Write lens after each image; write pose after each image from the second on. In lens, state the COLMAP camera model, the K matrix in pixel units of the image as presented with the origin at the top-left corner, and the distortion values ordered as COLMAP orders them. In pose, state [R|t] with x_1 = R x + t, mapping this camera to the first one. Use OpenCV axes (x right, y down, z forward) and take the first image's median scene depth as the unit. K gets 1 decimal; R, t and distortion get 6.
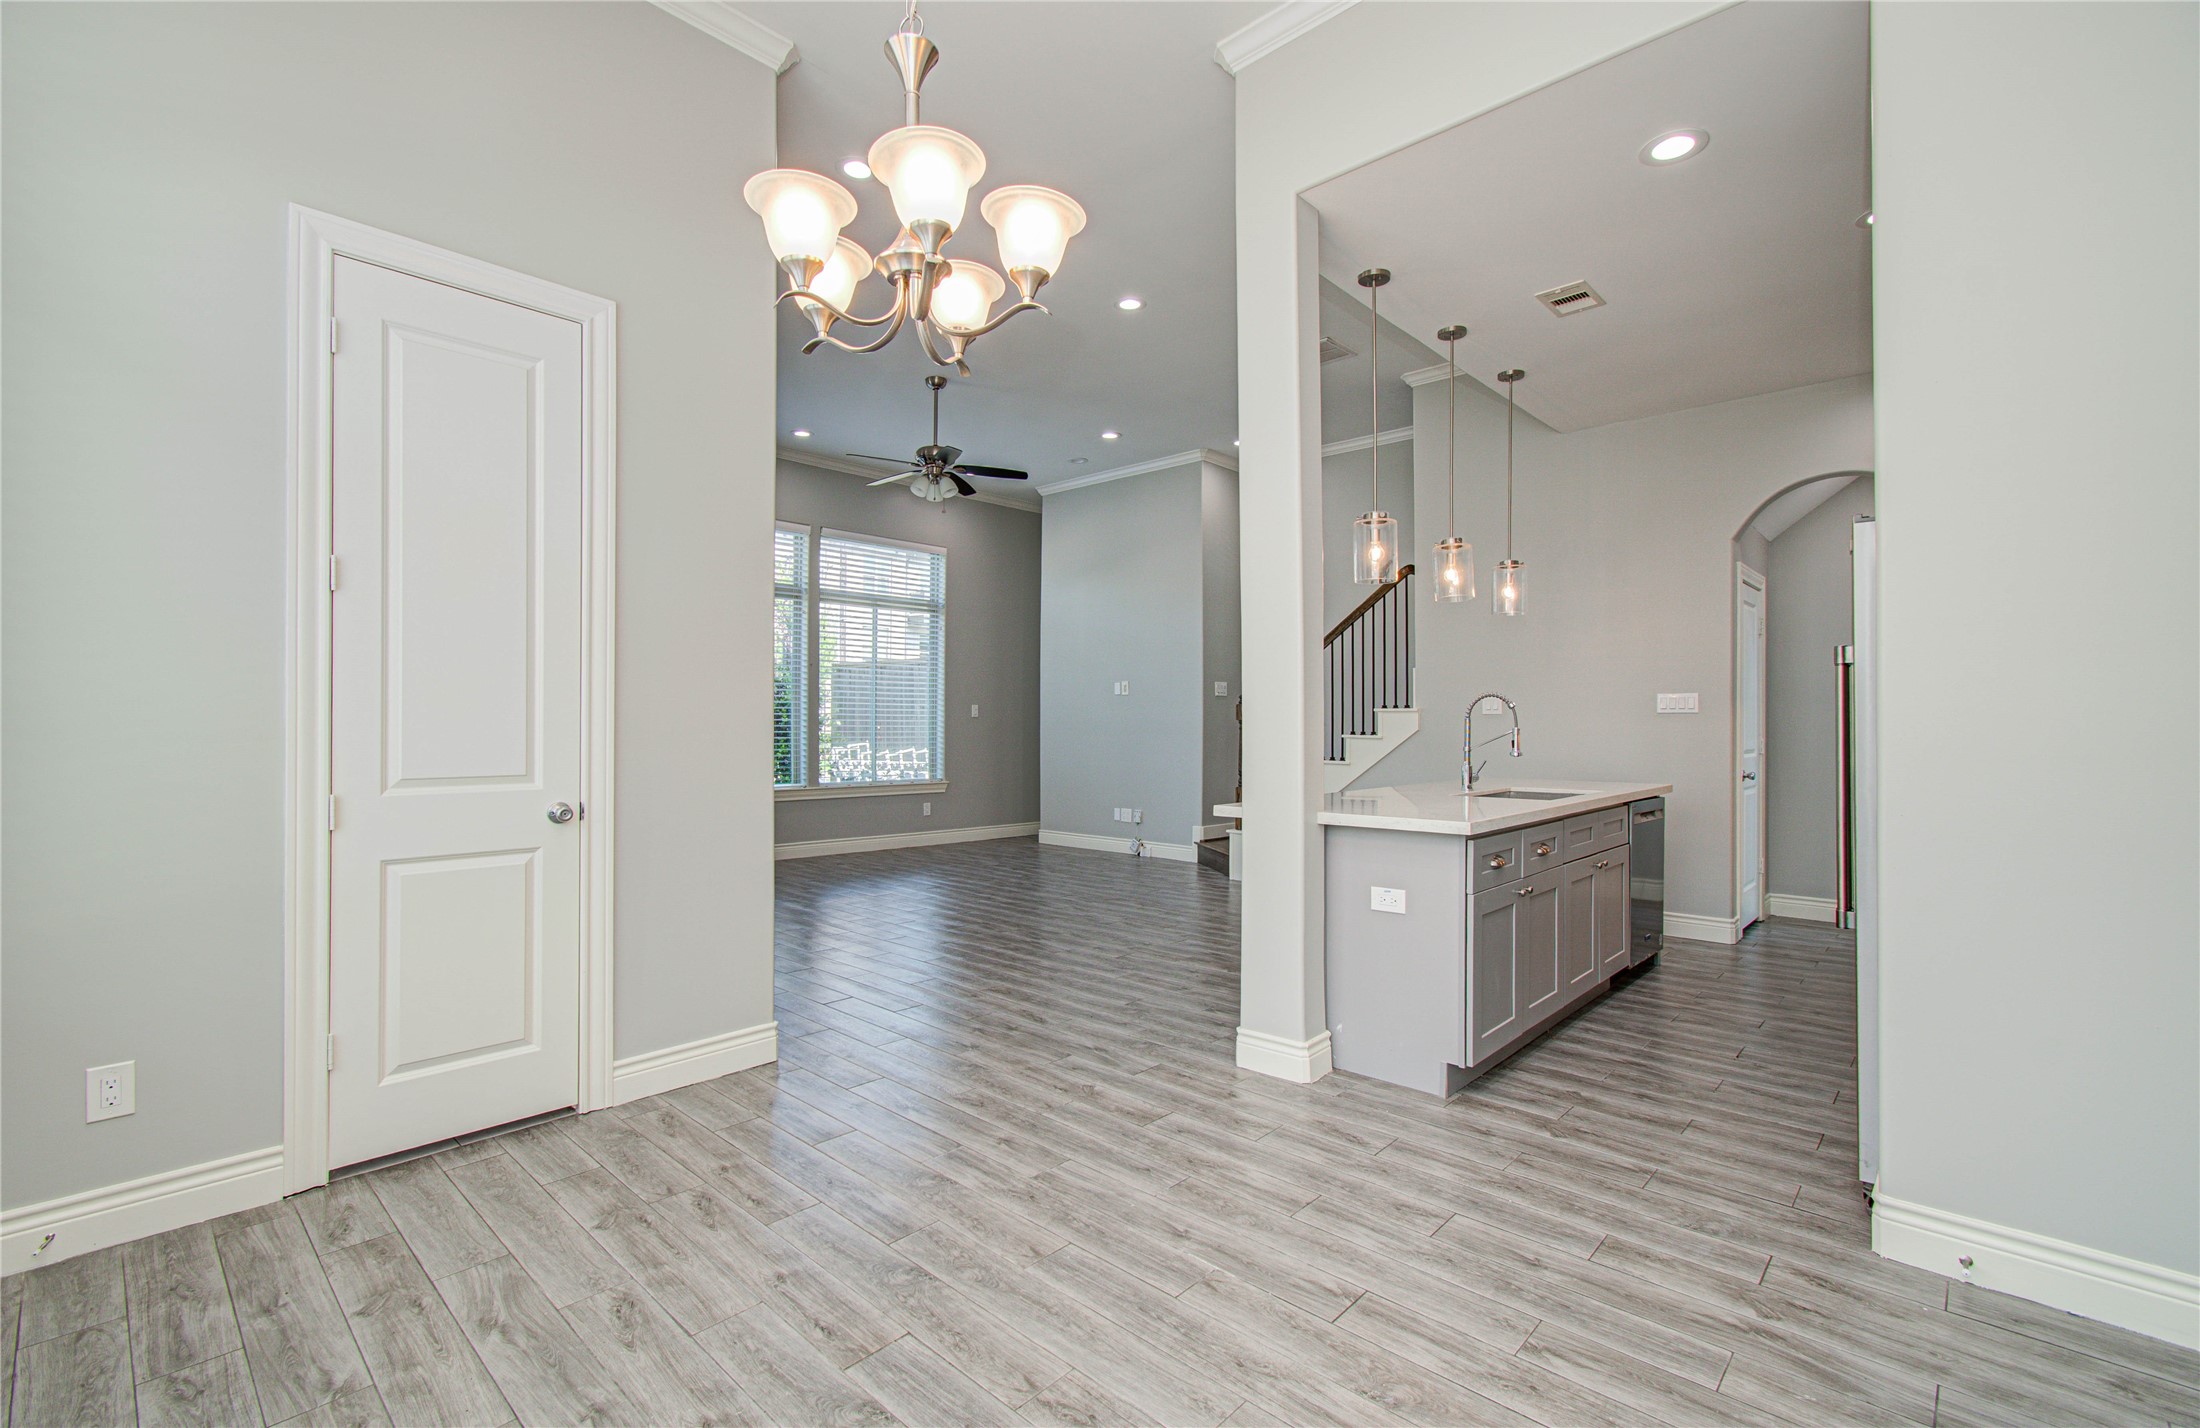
lens RADIAL K [[957.4, 0, 1094.4], [0, 957.4, 724.4], [0, 0, 1]] dist [-0.007985, 0.005055]
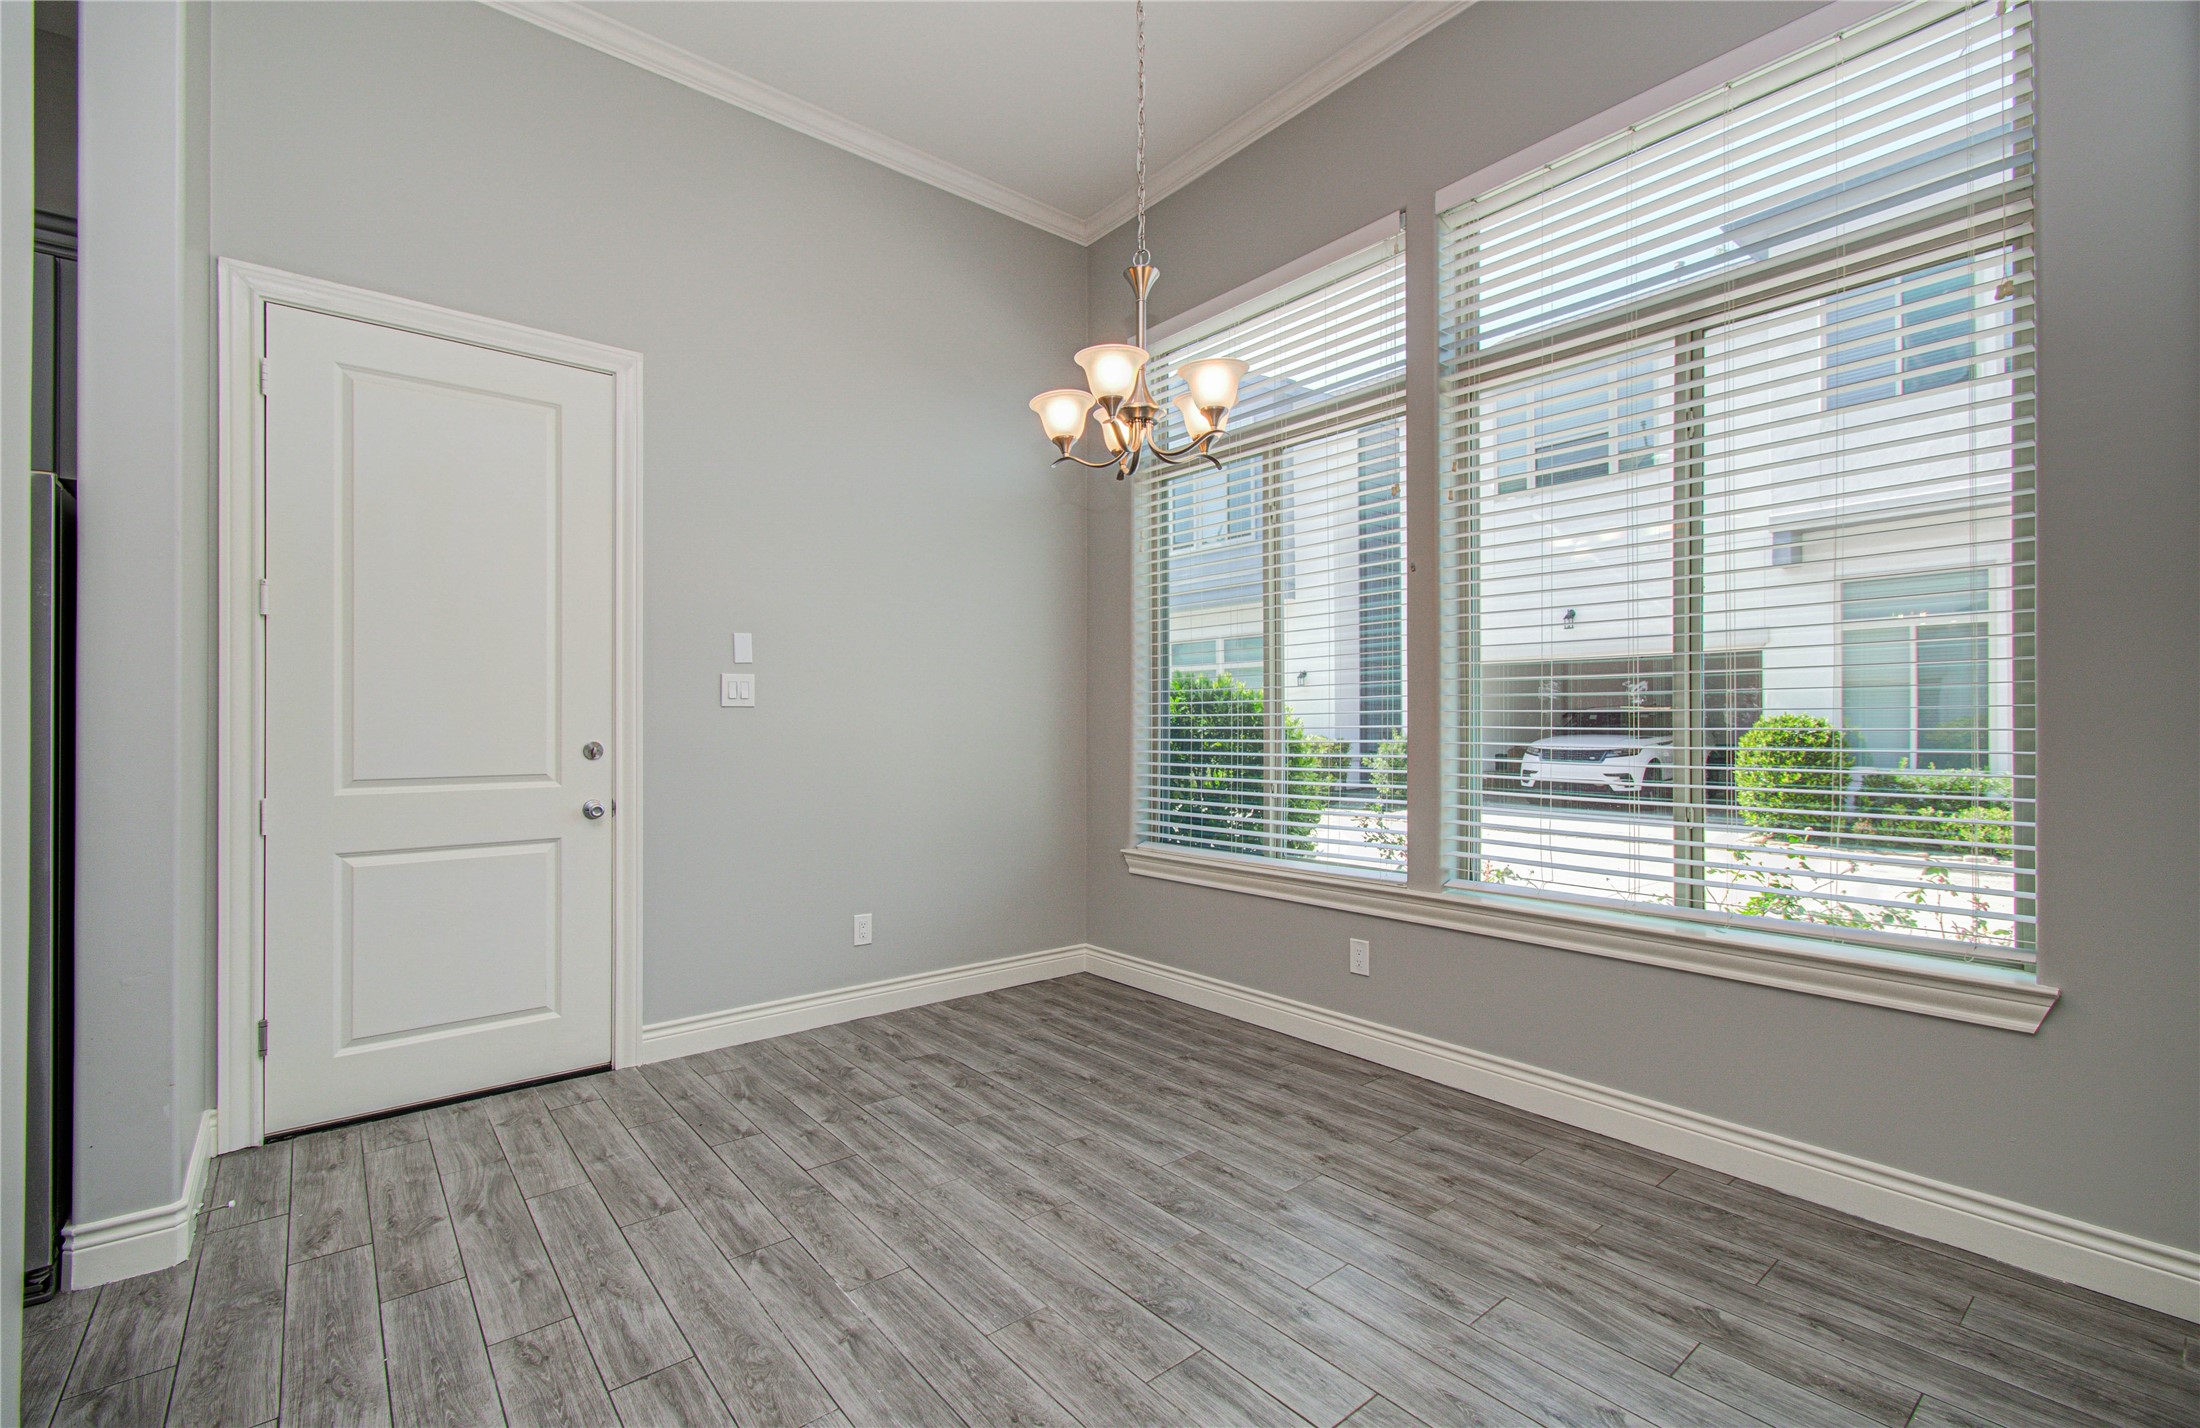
lens RADIAL K [[957.4, 0, 1086.6], [0, 957.4, 722.5], [0, 0, 1]] dist [-0.007985, 0.005055]
pose [[-0.989865, -0.000746, 0.142007, -0.104162], [-0.000671, 1.000000, 0.000581, 0.000629], [-0.142008, 0.000480, -0.989865, 0.816267]]
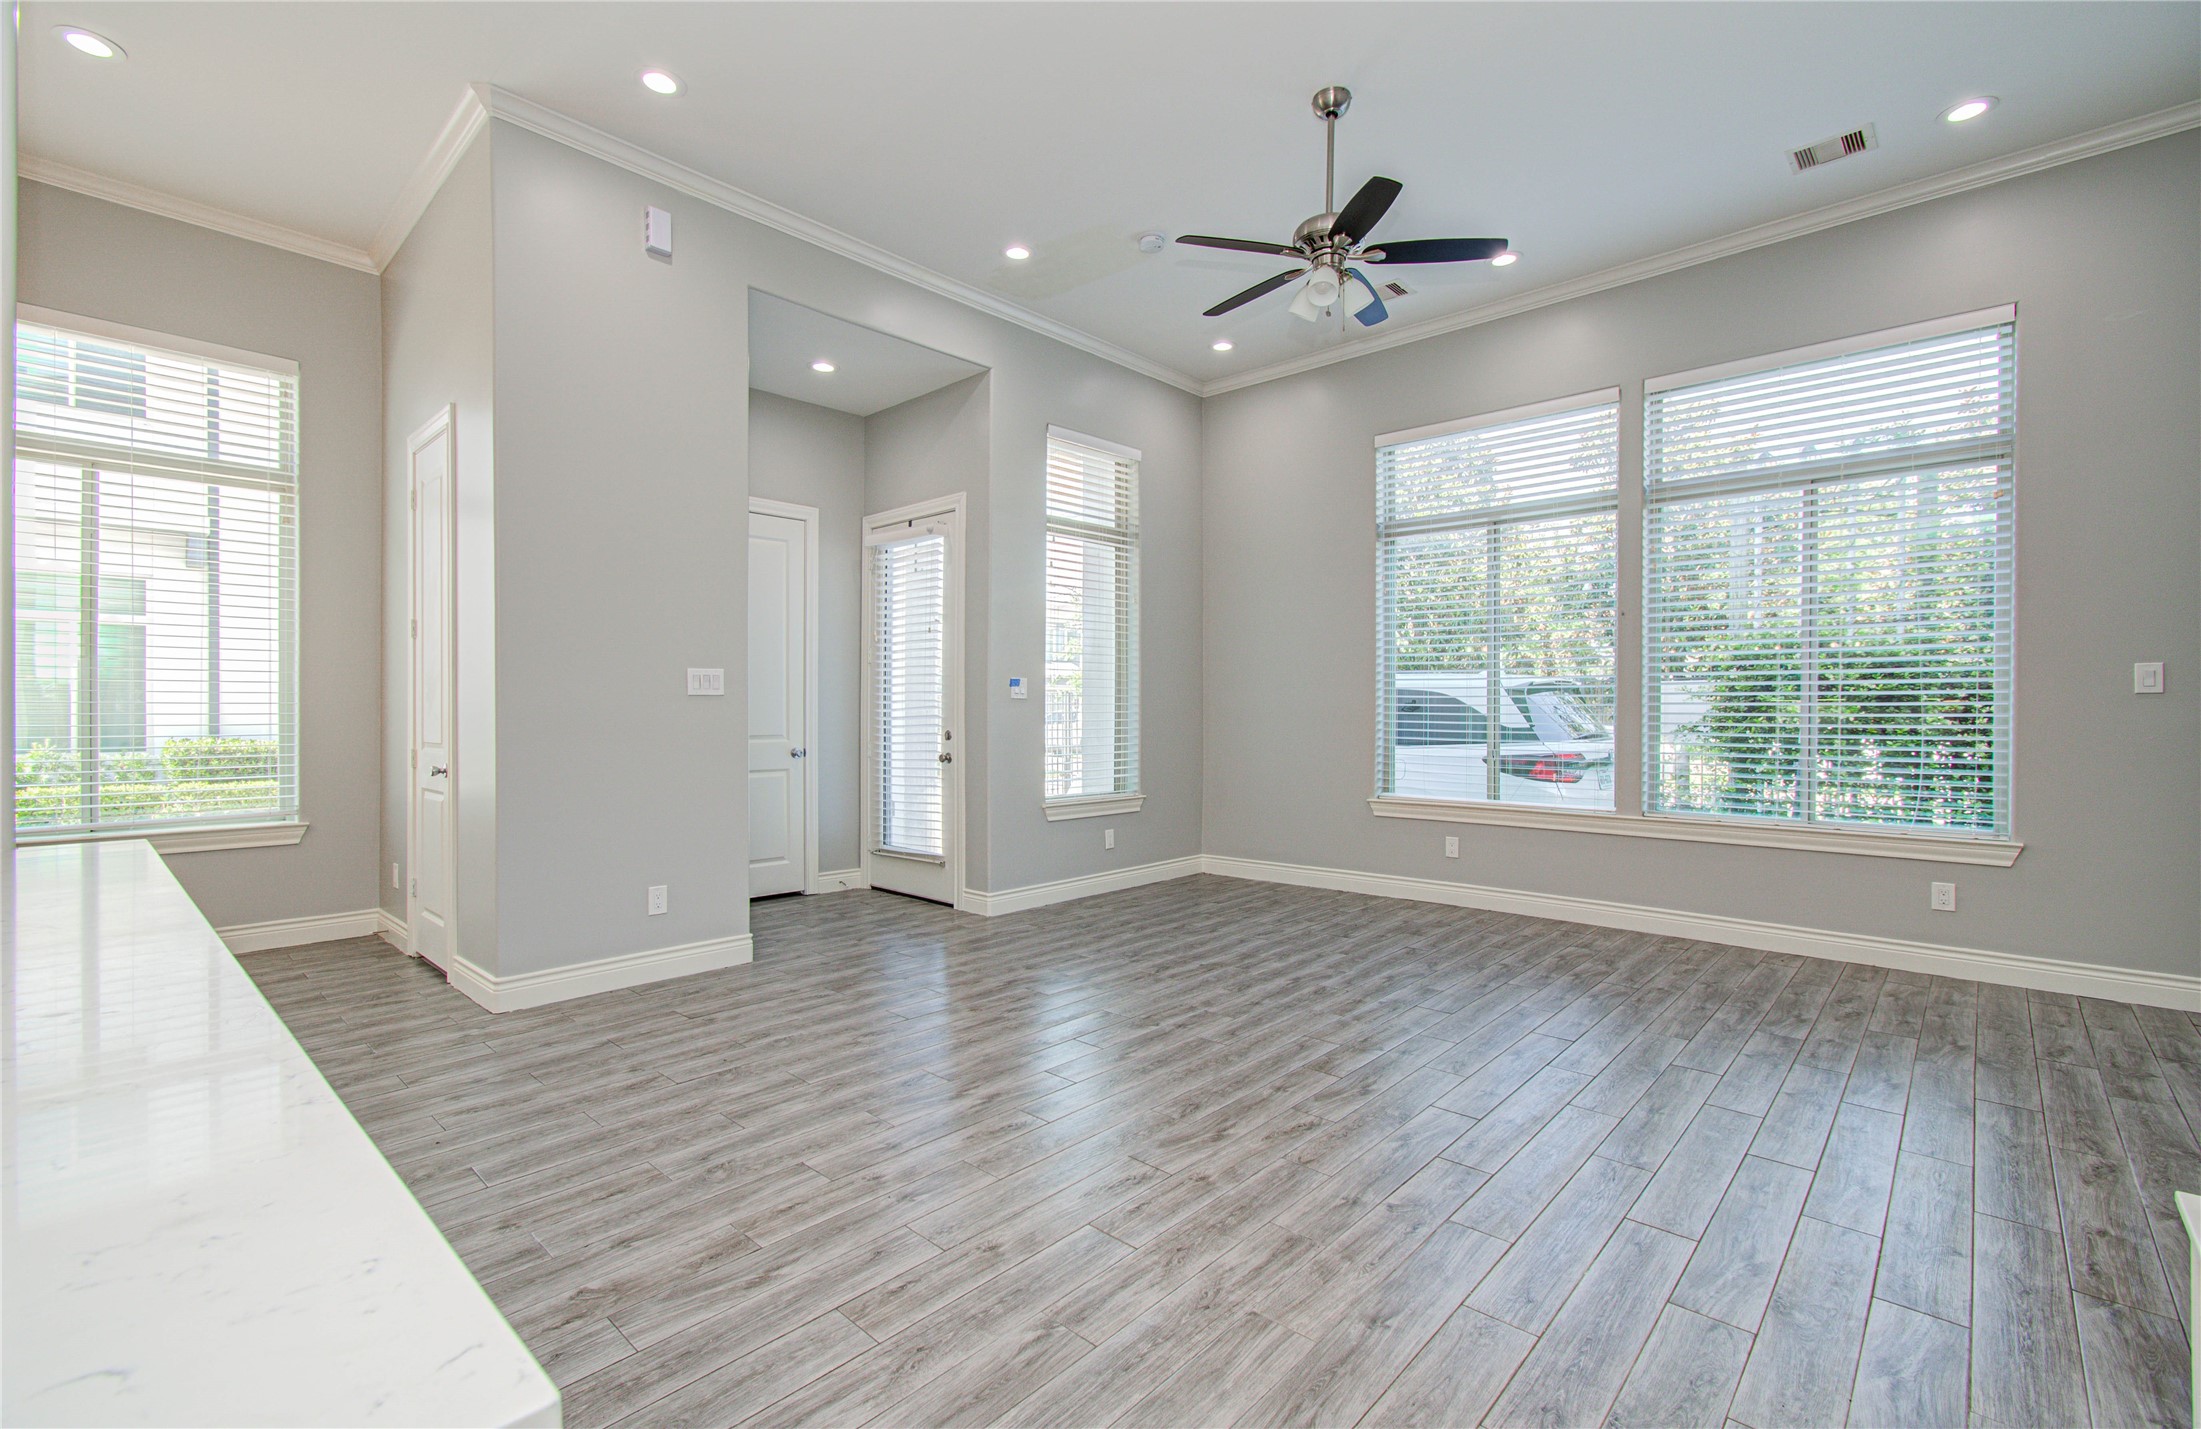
lens RADIAL K [[957.8, 0, 1102.8], [0, 957.8, 713.9], [0, 0, 1]] dist [-0.007985, 0.005055]
pose [[0.004200, 0.000017, -0.999991, 0.540065], [-0.001868, 0.999998, 0.000009, 0.003092], [0.999989, 0.001868, 0.004200, 1.177779]]
